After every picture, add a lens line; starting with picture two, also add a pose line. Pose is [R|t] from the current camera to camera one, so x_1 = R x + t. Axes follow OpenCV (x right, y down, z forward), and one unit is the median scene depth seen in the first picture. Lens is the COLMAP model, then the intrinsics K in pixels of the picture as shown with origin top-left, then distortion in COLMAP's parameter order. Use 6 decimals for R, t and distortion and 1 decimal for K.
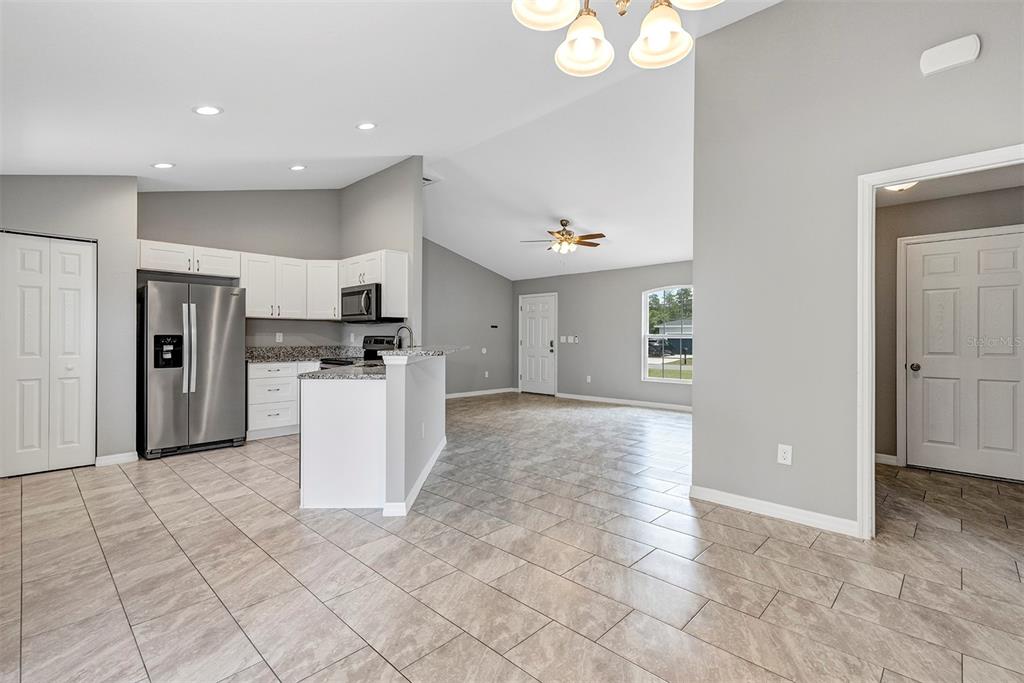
lens RADIAL K [[462.6, 0, 510.9], [0, 462.6, 339.0], [0, 0, 1]] dist [0.002745, 0.003707]
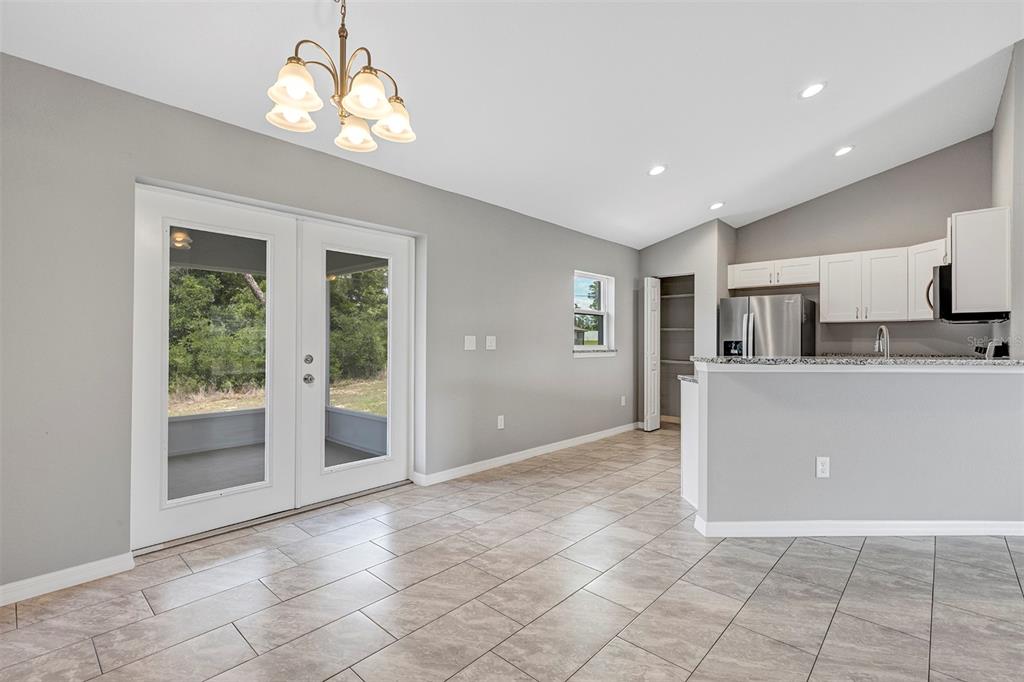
lens RADIAL K [[462.6, 0, 514.8], [0, 462.6, 335.1], [0, 0, 1]] dist [0.002745, 0.003707]
pose [[0.024725, -0.019369, -0.999507, 0.454166], [-0.003921, 0.999803, -0.019472, 0.001620], [0.999687, 0.004400, 0.024644, 0.395958]]
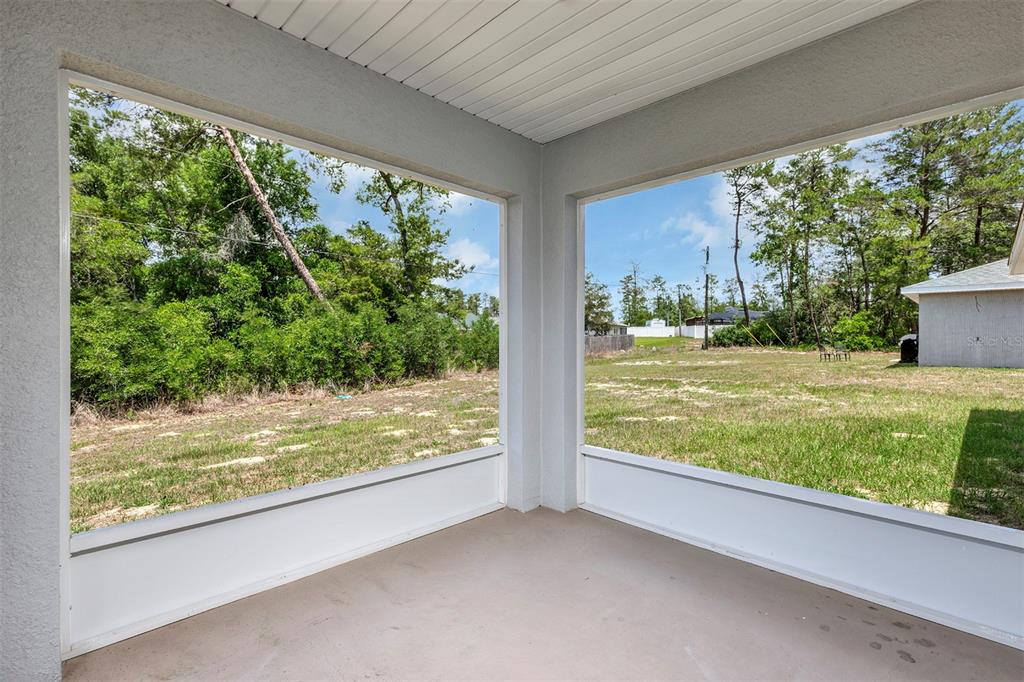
lens RADIAL K [[462.6, 0, 510.0], [0, 462.6, 338.2], [0, 0, 1]] dist [0.002745, 0.003707]
pose [[-0.006994, -0.009518, -0.999930, 0.402995], [-0.002523, 0.999952, -0.009501, 0.005234], [0.999972, 0.002457, -0.007018, 0.338171]]
